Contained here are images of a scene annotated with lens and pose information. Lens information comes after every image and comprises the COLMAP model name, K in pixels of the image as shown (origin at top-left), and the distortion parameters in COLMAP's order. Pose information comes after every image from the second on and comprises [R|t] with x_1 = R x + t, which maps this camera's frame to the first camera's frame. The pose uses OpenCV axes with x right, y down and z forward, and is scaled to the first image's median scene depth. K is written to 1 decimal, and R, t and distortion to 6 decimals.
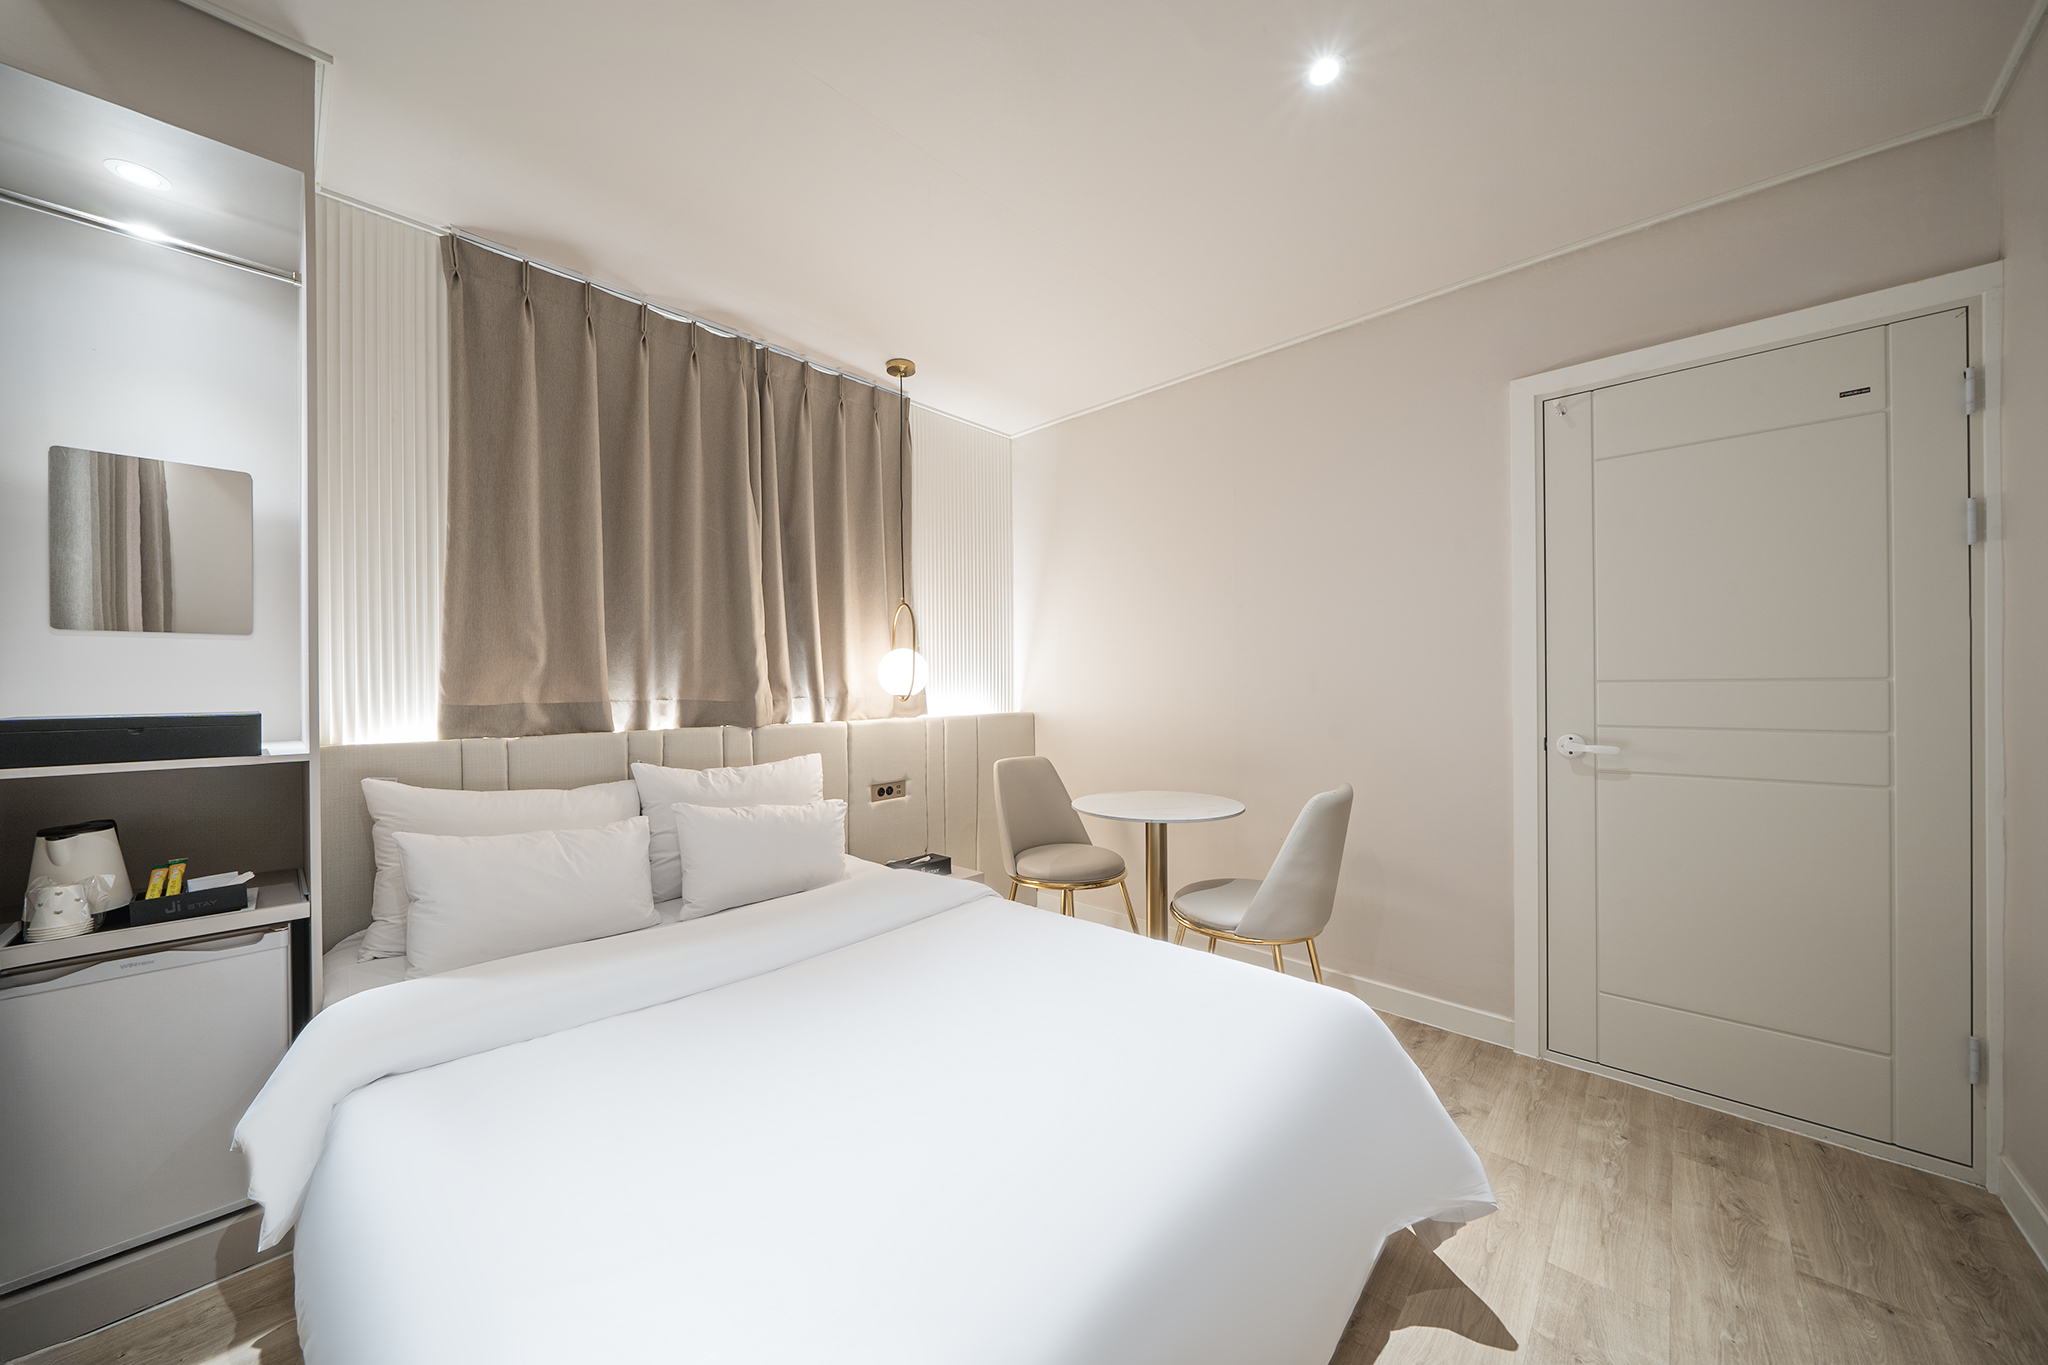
lens RADIAL K [[697.6, 0, 1017.2], [0, 697.6, 688.4], [0, 0, 1]] dist [-0.002488, 0.000513]
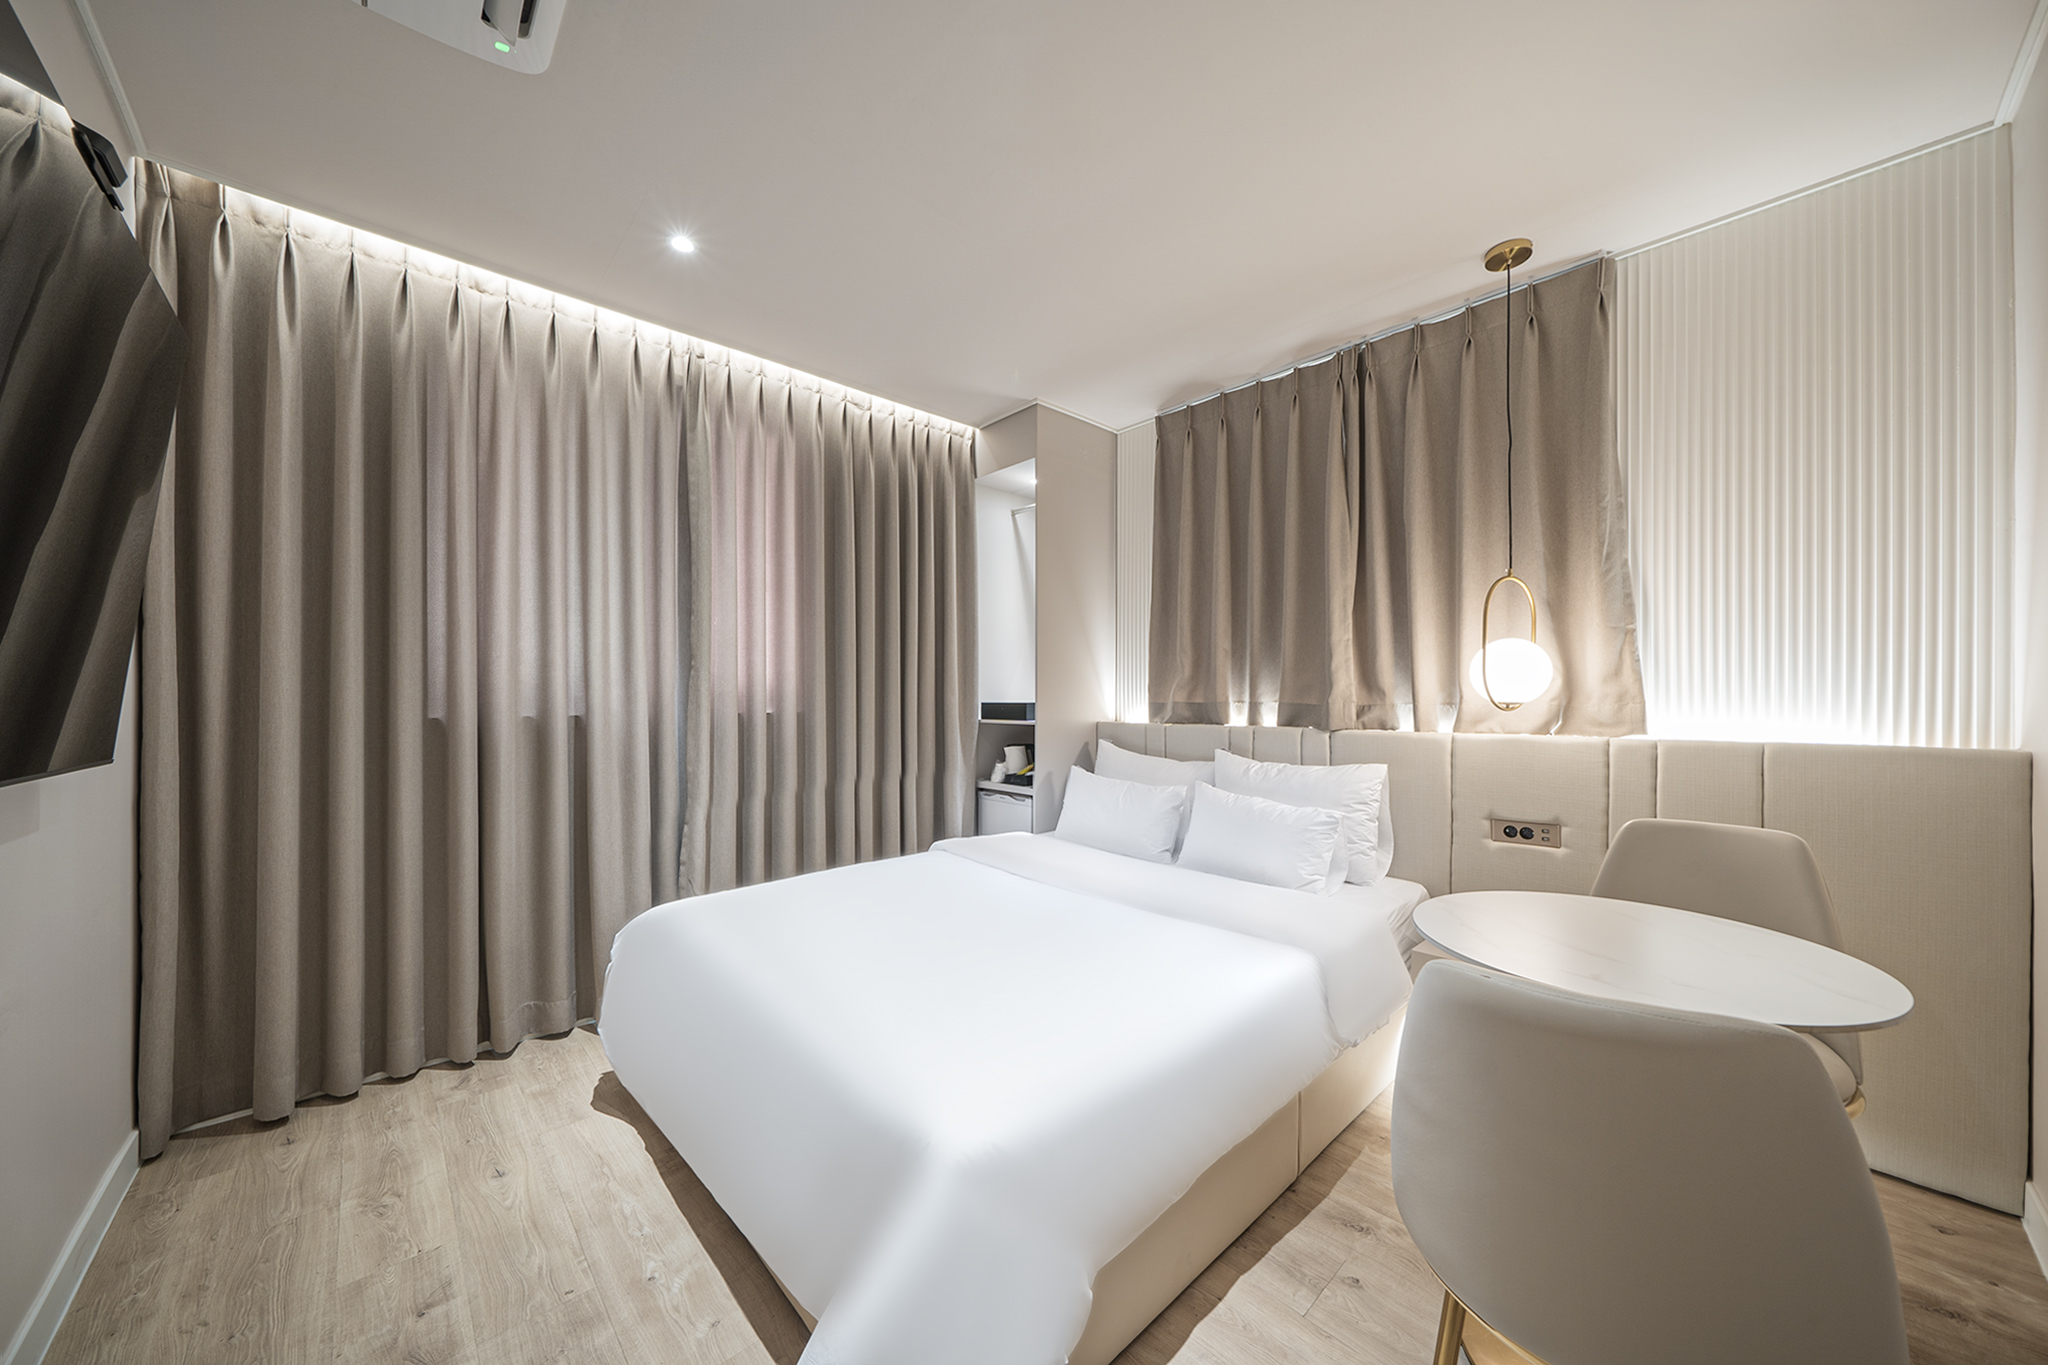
lens RADIAL K [[697.6, 0, 1025.5], [0, 697.6, 696.0], [0, 0, 1]] dist [-0.002488, 0.000513]
pose [[-0.052419, 0.005650, -0.998609, 0.671163], [-0.001579, 0.999982, 0.005741, 0.000028], [0.998624, 0.001878, -0.052410, 0.603719]]
